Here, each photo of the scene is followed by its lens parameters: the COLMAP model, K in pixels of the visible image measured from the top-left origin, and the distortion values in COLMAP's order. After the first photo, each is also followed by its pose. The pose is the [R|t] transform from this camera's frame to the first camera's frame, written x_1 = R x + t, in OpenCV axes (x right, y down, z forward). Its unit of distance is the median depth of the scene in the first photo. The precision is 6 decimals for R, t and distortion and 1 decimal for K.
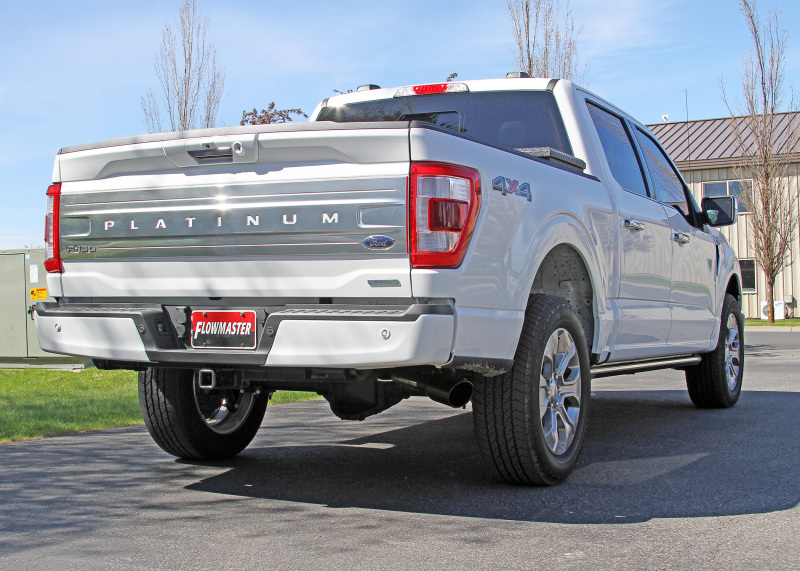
lens RADIAL K [[1294.8, 0, 400.0], [0, 1294.8, 285.5], [0, 0, 1]] dist [-0.168446, -0.054068]
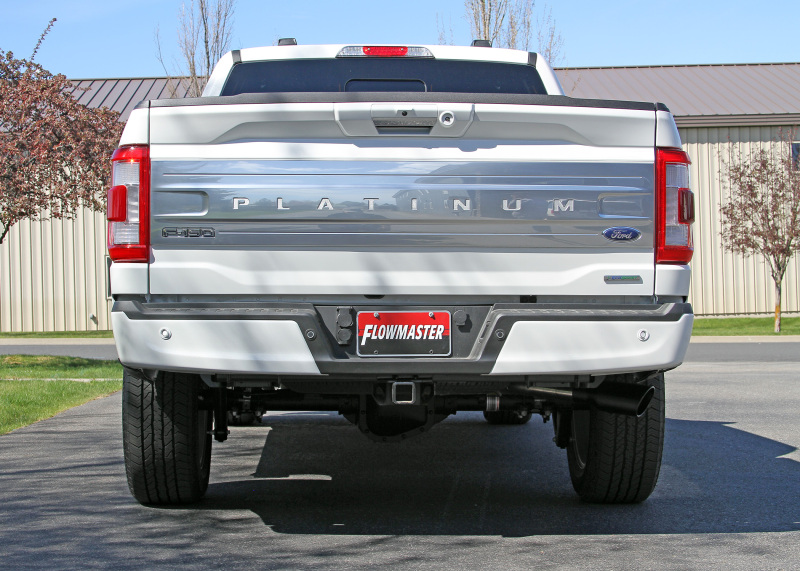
lens RADIAL K [[1650.9, 0, 400.0], [0, 1650.9, 285.5], [0, 0, 1]] dist [-0.025012, -0.085117]
pose [[0.861751, 0.006478, 0.507290, -0.694571], [-0.005638, 0.999979, -0.003193, 0.006452], [-0.507300, -0.000109, 0.861770, 0.080662]]
